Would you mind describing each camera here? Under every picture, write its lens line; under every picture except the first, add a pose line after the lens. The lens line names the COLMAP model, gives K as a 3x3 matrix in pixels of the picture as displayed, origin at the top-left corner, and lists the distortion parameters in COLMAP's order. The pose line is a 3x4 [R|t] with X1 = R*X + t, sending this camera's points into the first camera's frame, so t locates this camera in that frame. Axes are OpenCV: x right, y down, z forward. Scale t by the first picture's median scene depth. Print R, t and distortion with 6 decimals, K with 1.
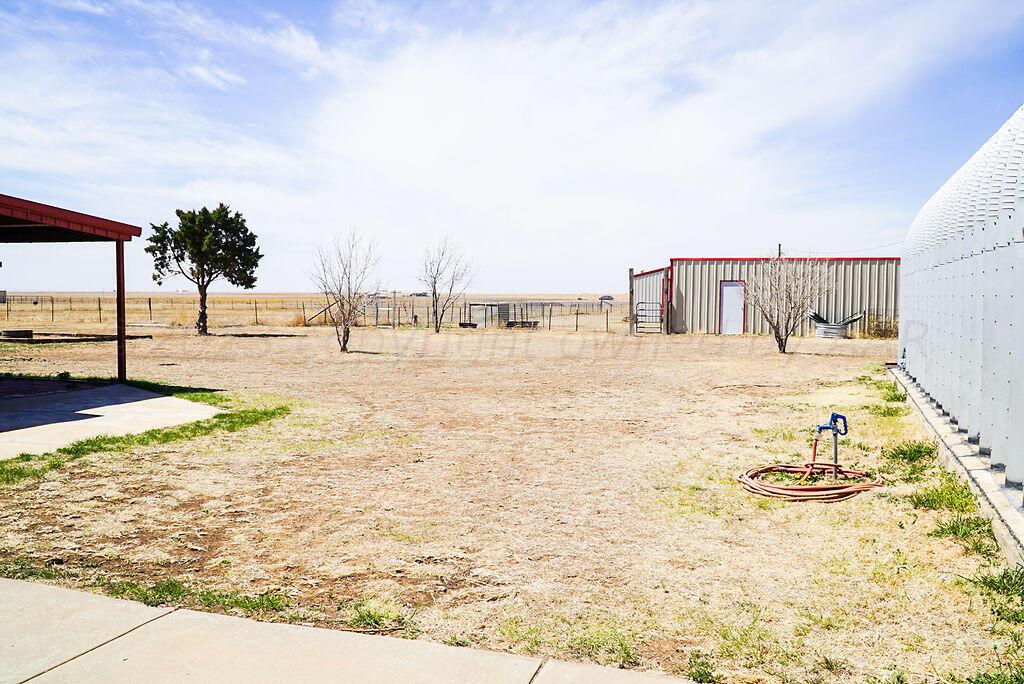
lens RADIAL K [[901.9, 0, 510.8], [0, 901.9, 342.9], [0, 0, 1]] dist [0.052613, -0.110617]
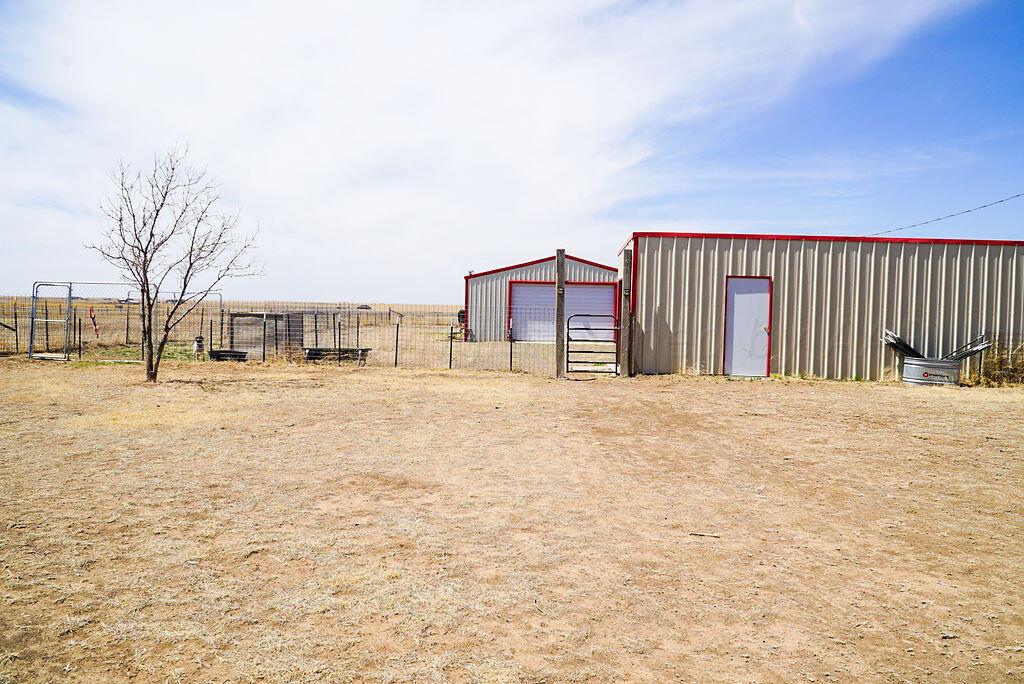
lens RADIAL K [[790.2, 0, 516.8], [0, 790.2, 336.5], [0, 0, 1]] dist [0.046188, -0.054769]
pose [[0.954621, 0.002728, 0.297812, -0.027641], [0.001267, 0.999912, -0.013221, -0.026703], [-0.297822, 0.012999, 0.954533, 0.578276]]
